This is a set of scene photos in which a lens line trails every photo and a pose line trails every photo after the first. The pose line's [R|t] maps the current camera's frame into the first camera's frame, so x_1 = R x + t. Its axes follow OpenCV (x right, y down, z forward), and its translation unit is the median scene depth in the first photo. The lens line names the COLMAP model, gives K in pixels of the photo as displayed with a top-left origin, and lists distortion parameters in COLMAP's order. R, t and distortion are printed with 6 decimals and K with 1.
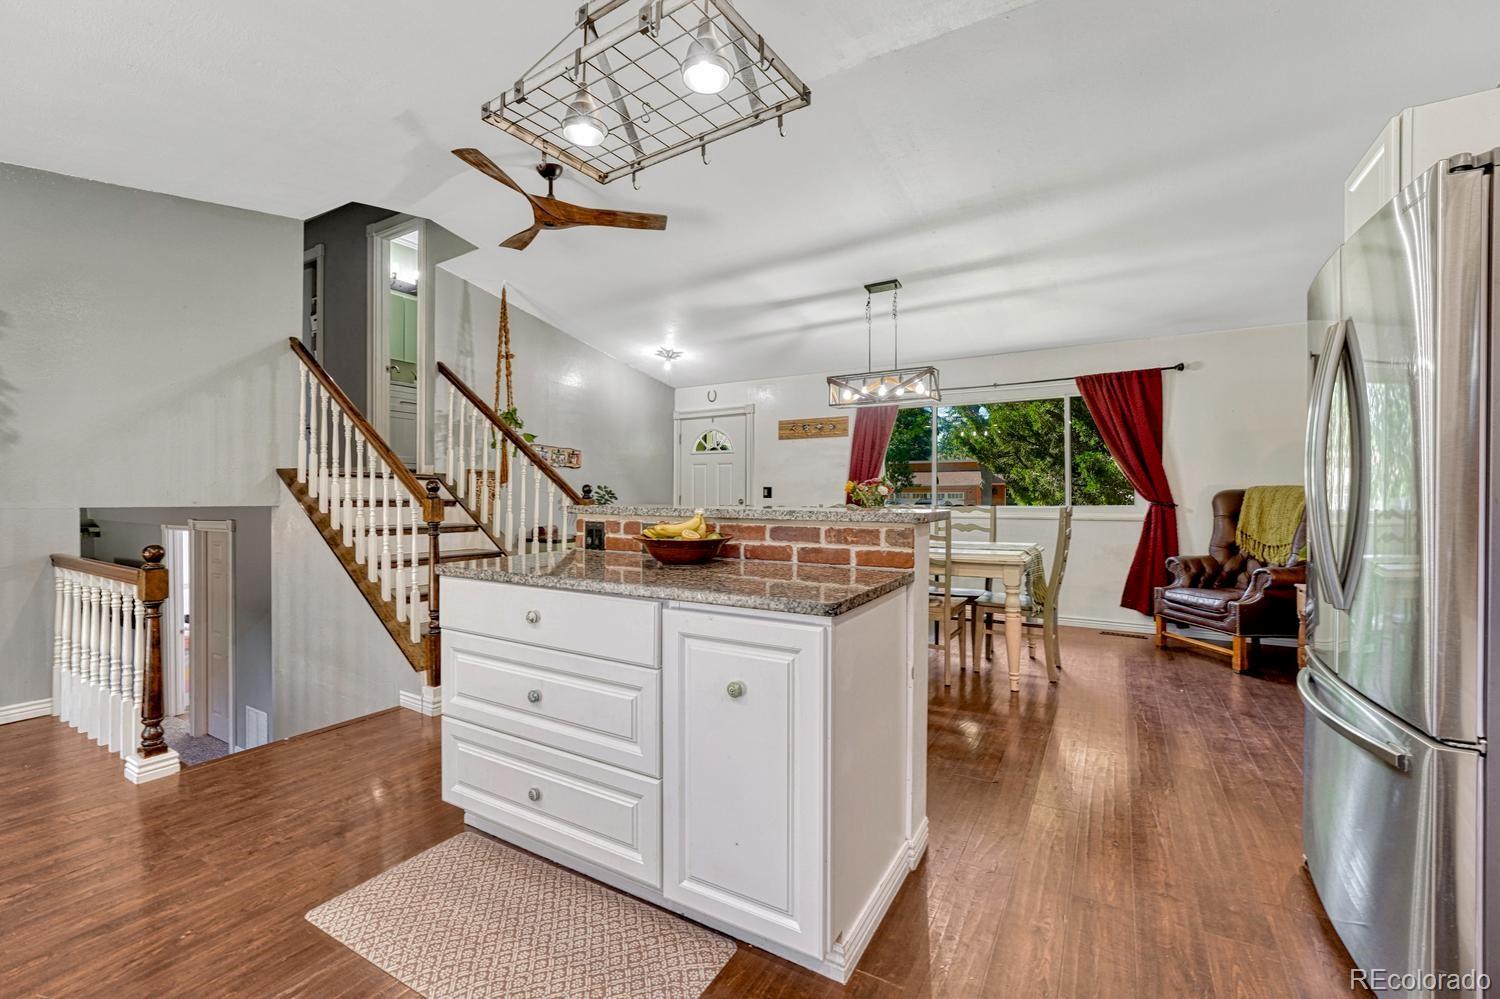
lens RADIAL K [[625.5, 0, 746.1], [0, 625.5, 501.9], [0, 0, 1]] dist [-0.012339, 0.000710]
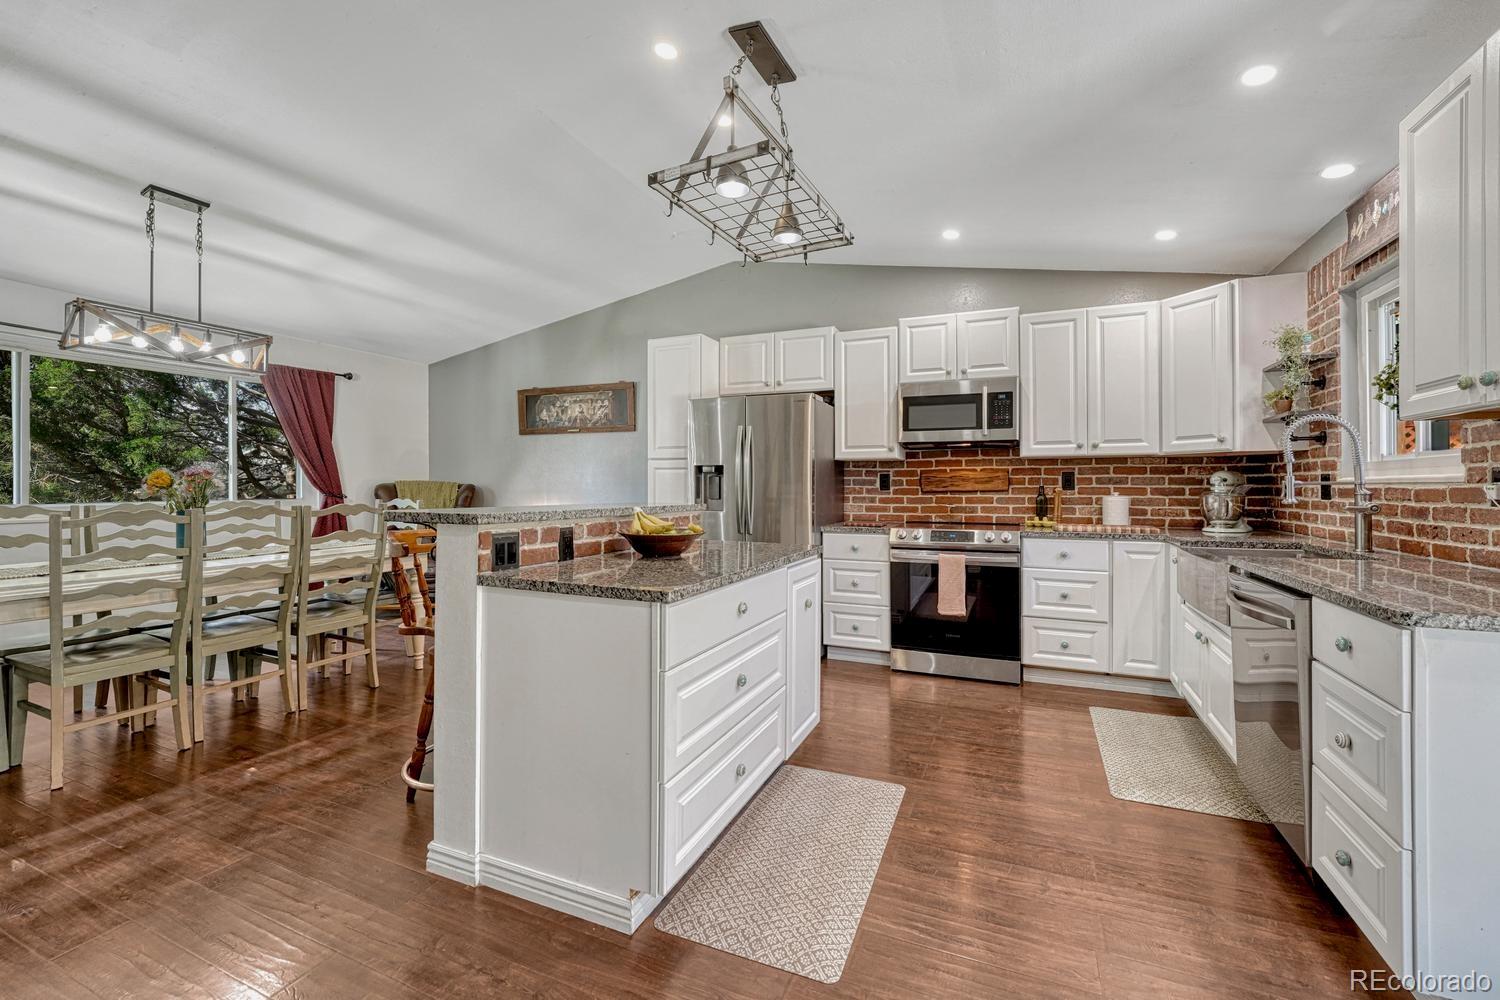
lens RADIAL K [[622.1, 0, 747.7], [0, 622.1, 478.4], [0, 0, 1]] dist [-0.010517, 0.000000]
pose [[-0.114498, 0.009751, 0.993376, -0.554266], [0.005909, 0.999941, -0.009134, -0.014044], [-0.993406, 0.004824, -0.114549, 0.429071]]
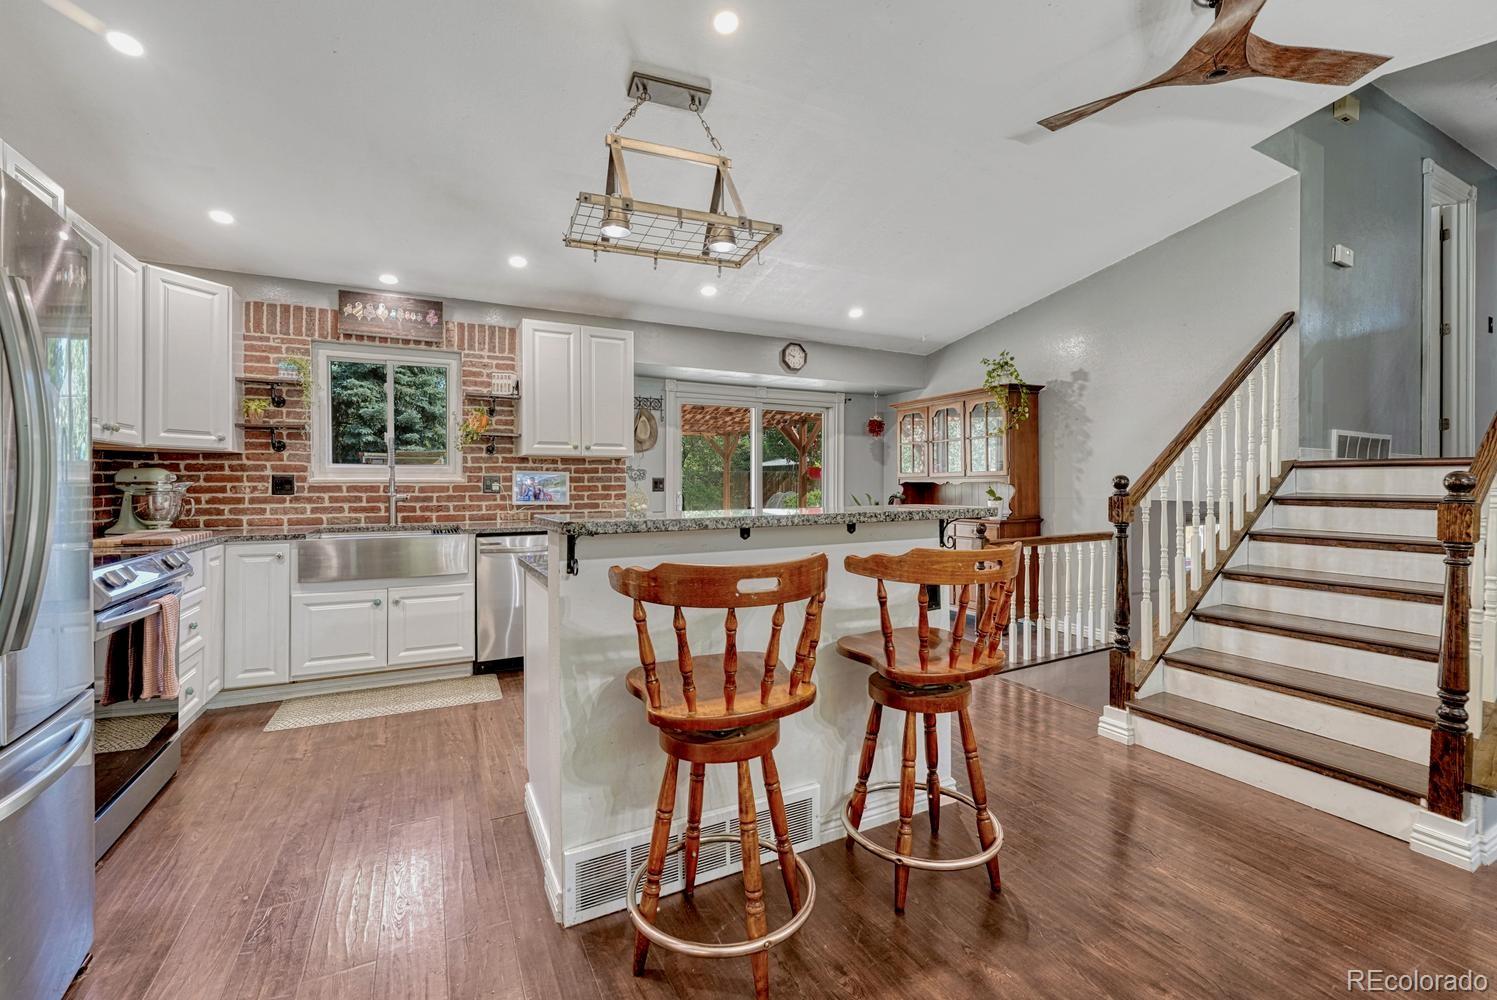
lens RADIAL K [[632.6, 0, 749.2], [0, 632.6, 486.9], [0, 0, 1]] dist [-0.008767, -0.000111]
pose [[-0.541118, 0.001616, -0.840945, 0.379336], [-0.007077, 0.999954, 0.006476, -0.014424], [0.840917, 0.009455, -0.541081, 0.721612]]
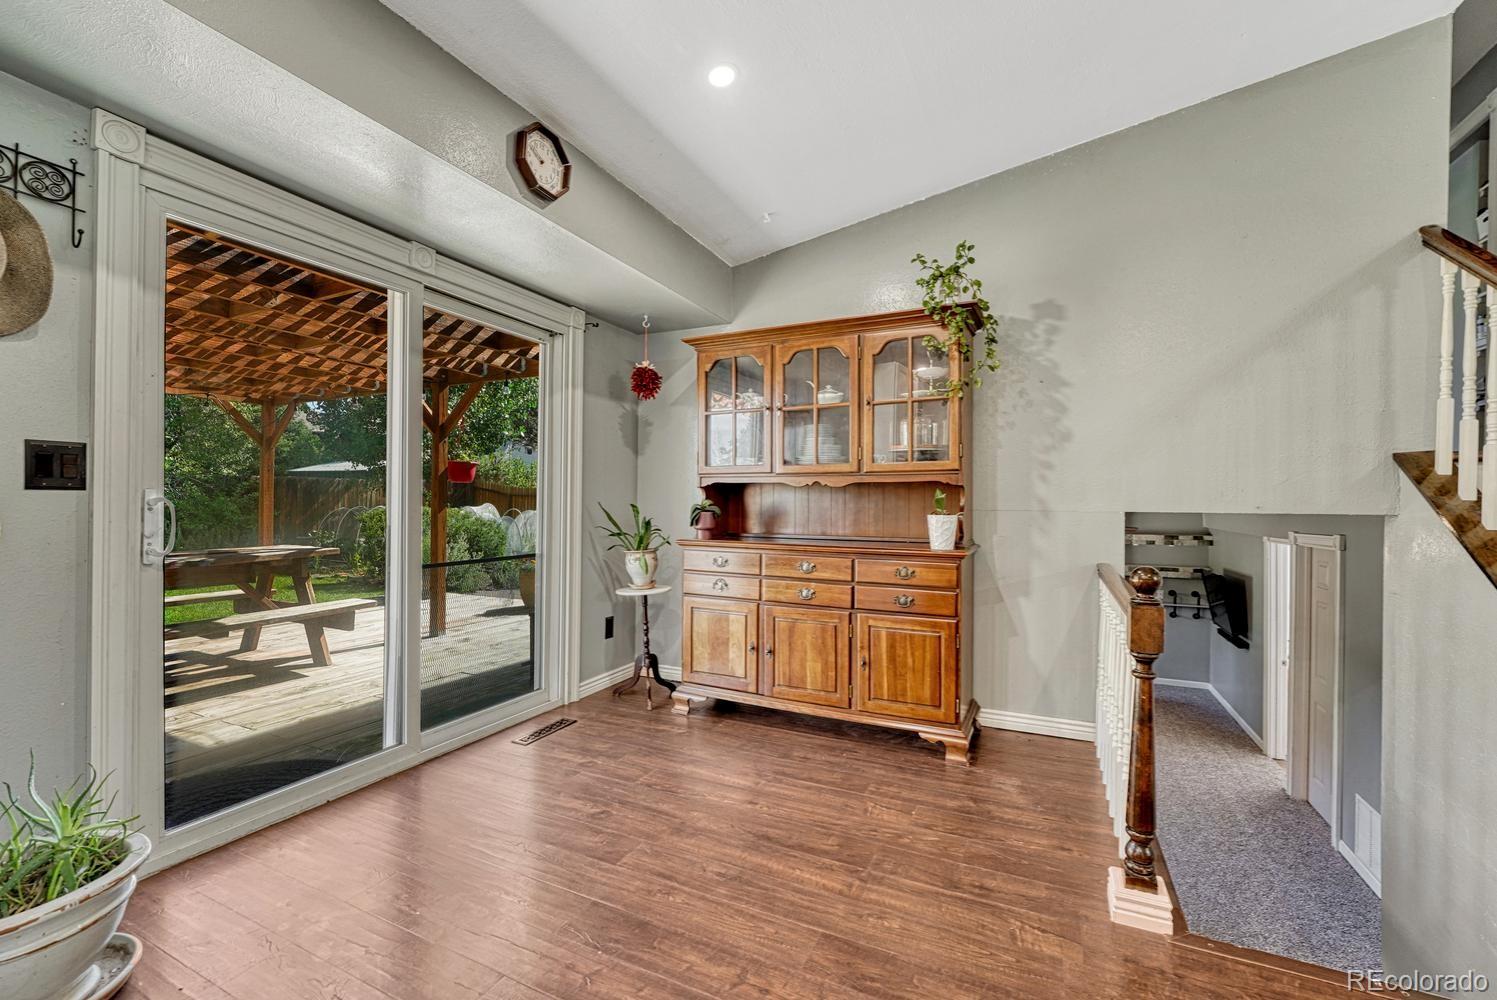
lens RADIAL K [[624.3, 0, 744.7], [0, 624.3, 502.4], [0, 0, 1]] dist [-0.012339, 0.000710]
pose [[0.079448, -0.002490, -0.996836, -0.176323], [-0.016926, 0.999849, -0.003846, 0.005932], [0.996695, 0.017178, 0.079394, 0.273310]]
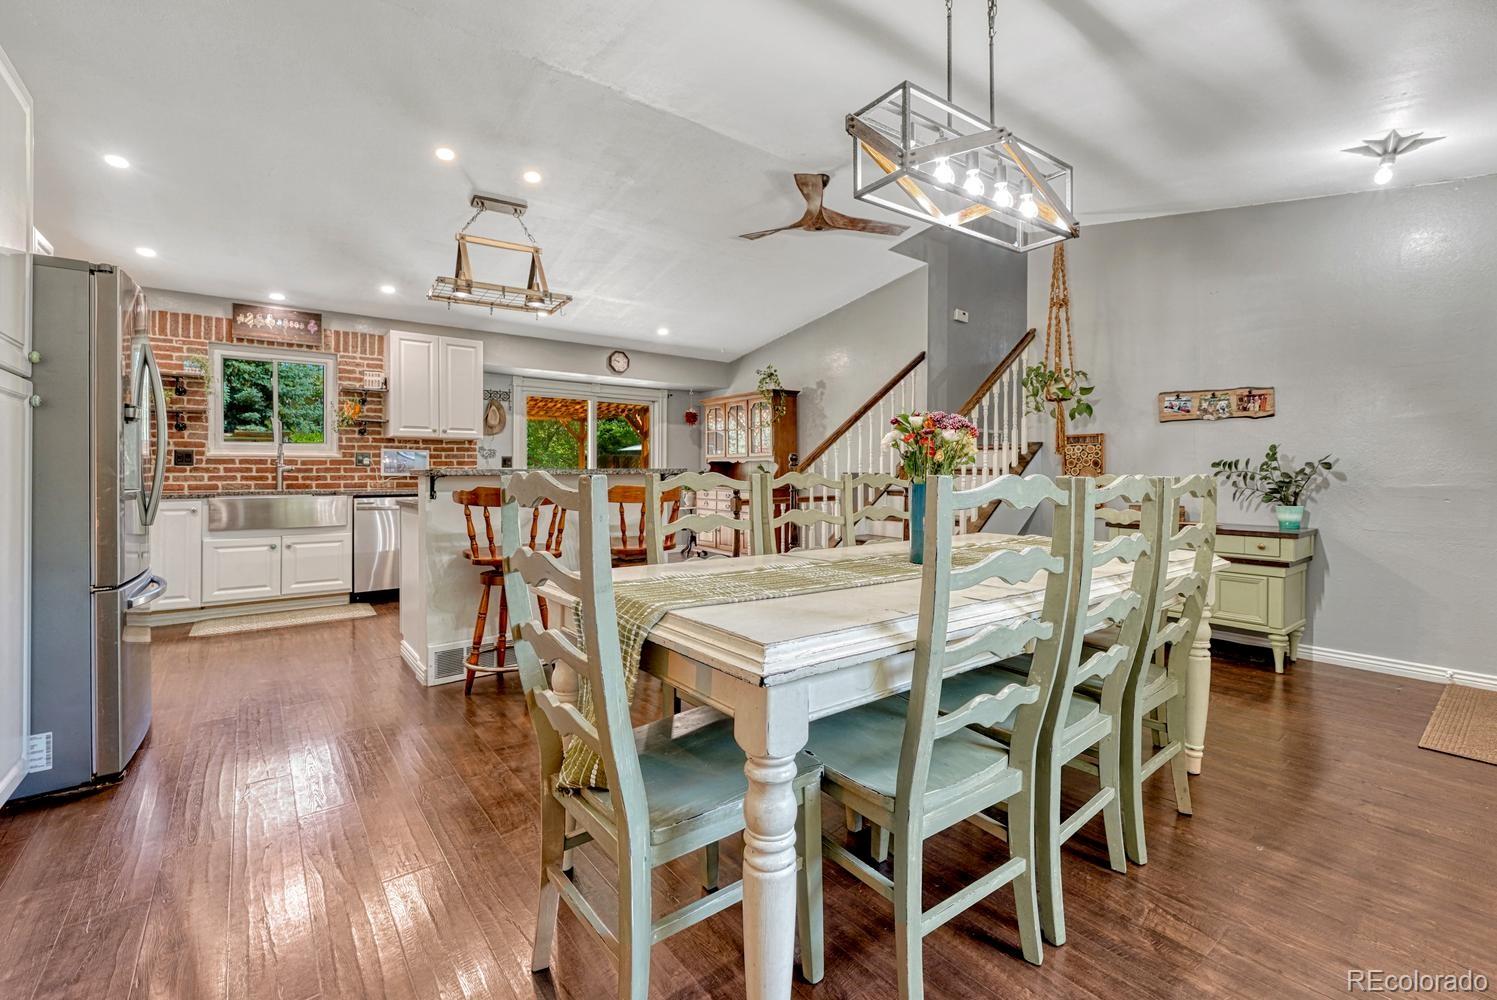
lens RADIAL K [[648.2, 0, 754.3], [0, 648.2, 473.8], [0, 0, 1]] dist [-0.008868, -0.000158]
pose [[-0.370761, 0.001370, -0.928727, 0.651161], [-0.010516, 0.999929, 0.005674, 0.003203], [0.928669, 0.011870, -0.370720, 1.023353]]
